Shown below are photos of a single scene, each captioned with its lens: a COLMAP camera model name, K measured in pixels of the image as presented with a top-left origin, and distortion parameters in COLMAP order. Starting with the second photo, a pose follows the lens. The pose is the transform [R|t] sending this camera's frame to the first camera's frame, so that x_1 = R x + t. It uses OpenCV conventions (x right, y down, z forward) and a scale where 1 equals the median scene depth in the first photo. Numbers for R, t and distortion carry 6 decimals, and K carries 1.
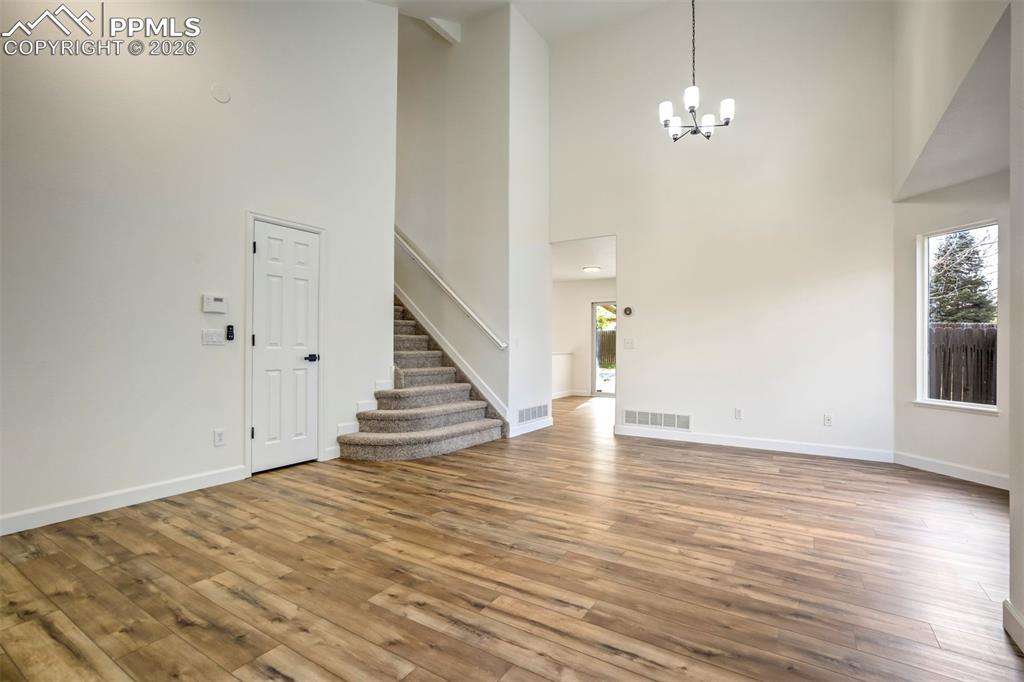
lens RADIAL K [[478.9, 0, 501.0], [0, 478.9, 340.5], [0, 0, 1]] dist [-0.045673, 0.023853]
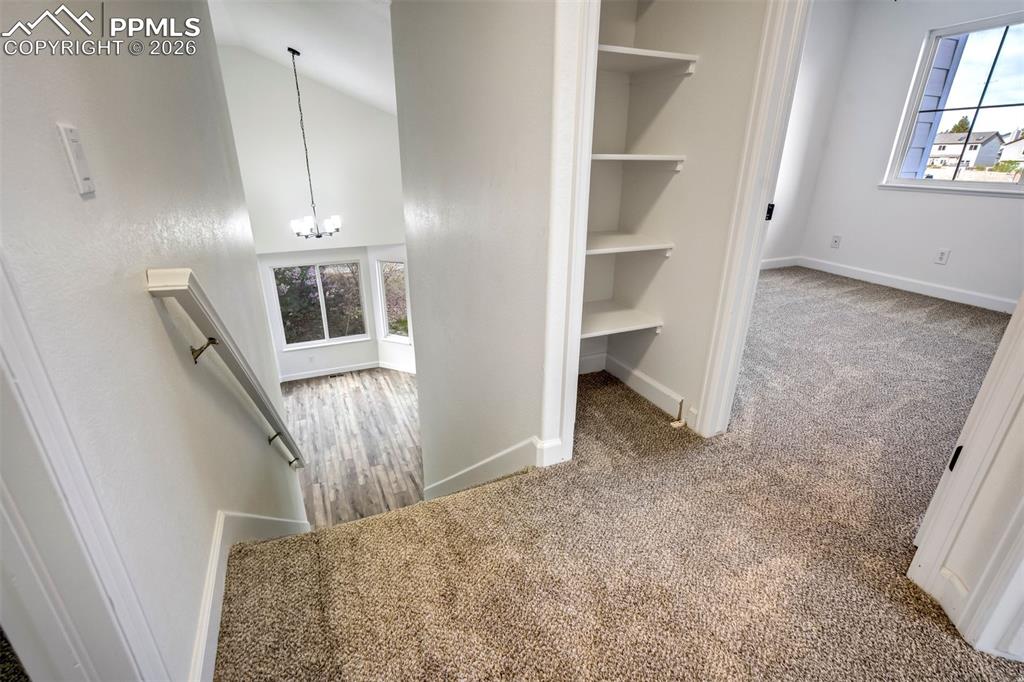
lens RADIAL K [[479.3, 0, 508.1], [0, 479.3, 342.9], [0, 0, 1]] dist [-0.042342, 0.023088]
pose [[-0.835867, -0.219642, 0.503074, -1.170446], [-0.017680, 0.926756, 0.375246, -0.882799], [-0.548647, 0.304762, -0.778529, 2.430361]]
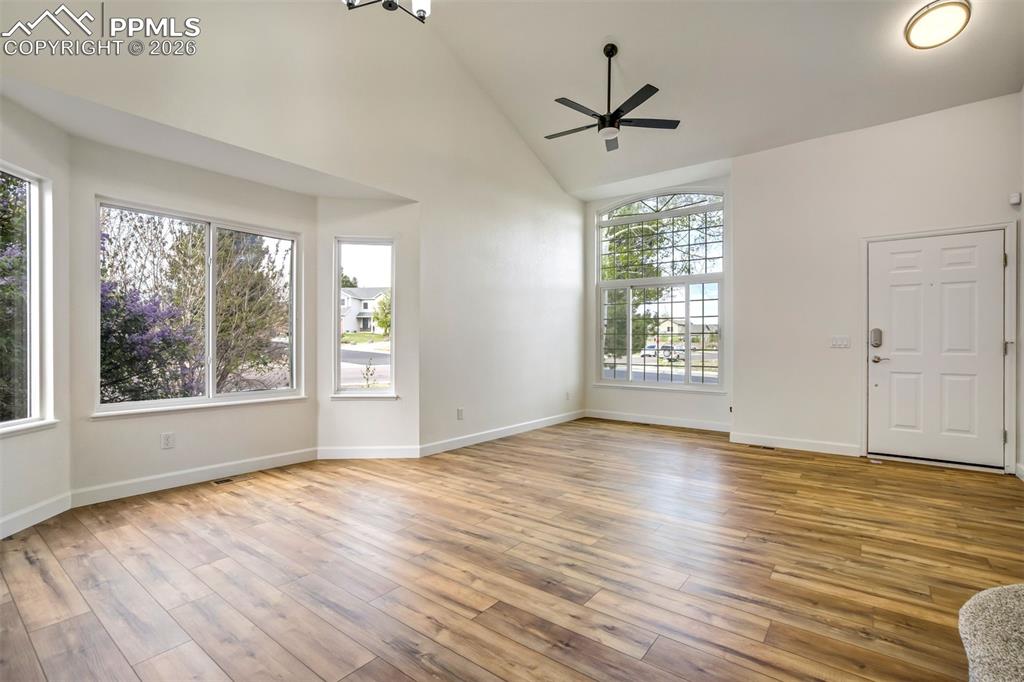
lens RADIAL K [[479.3, 0, 508.1], [0, 479.3, 342.9], [0, 0, 1]] dist [-0.042342, 0.023088]
pose [[-0.997121, -0.012182, 0.074844, 0.252684], [-0.012625, 0.999905, -0.005446, 0.013397], [-0.074771, -0.006376, -0.997180, 1.988547]]
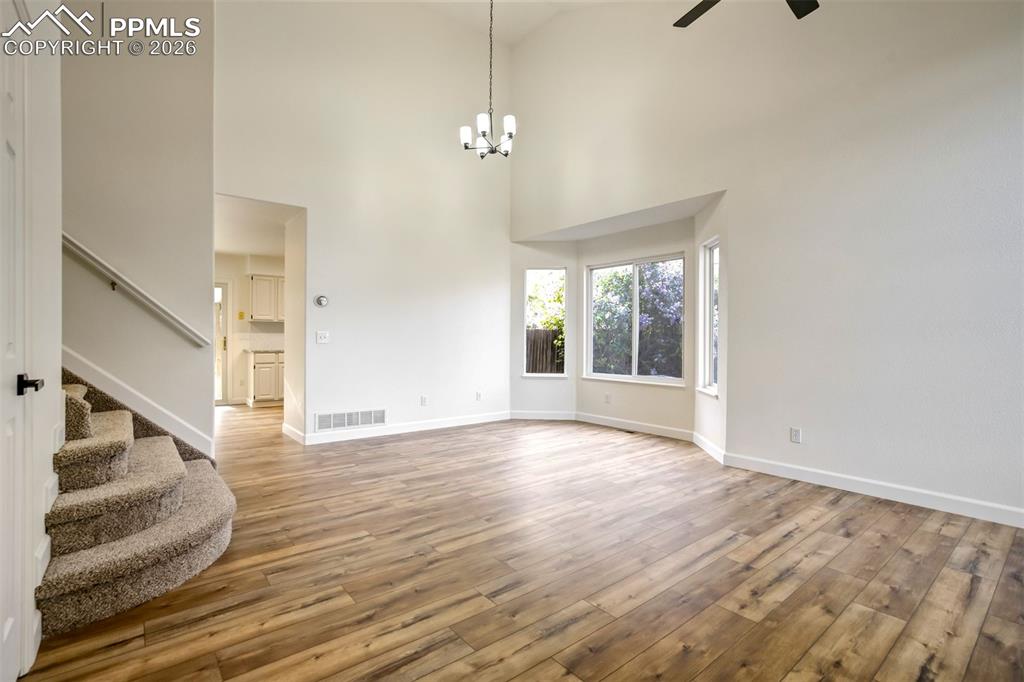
lens RADIAL K [[481.2, 0, 504.9], [0, 481.2, 346.1], [0, 0, 1]] dist [-0.043280, 0.023381]
pose [[0.309984, -0.018795, 0.950556, -0.826293], [-0.010332, 0.999679, 0.023136, -0.003539], [-0.950686, -0.016992, 0.309690, 0.755525]]
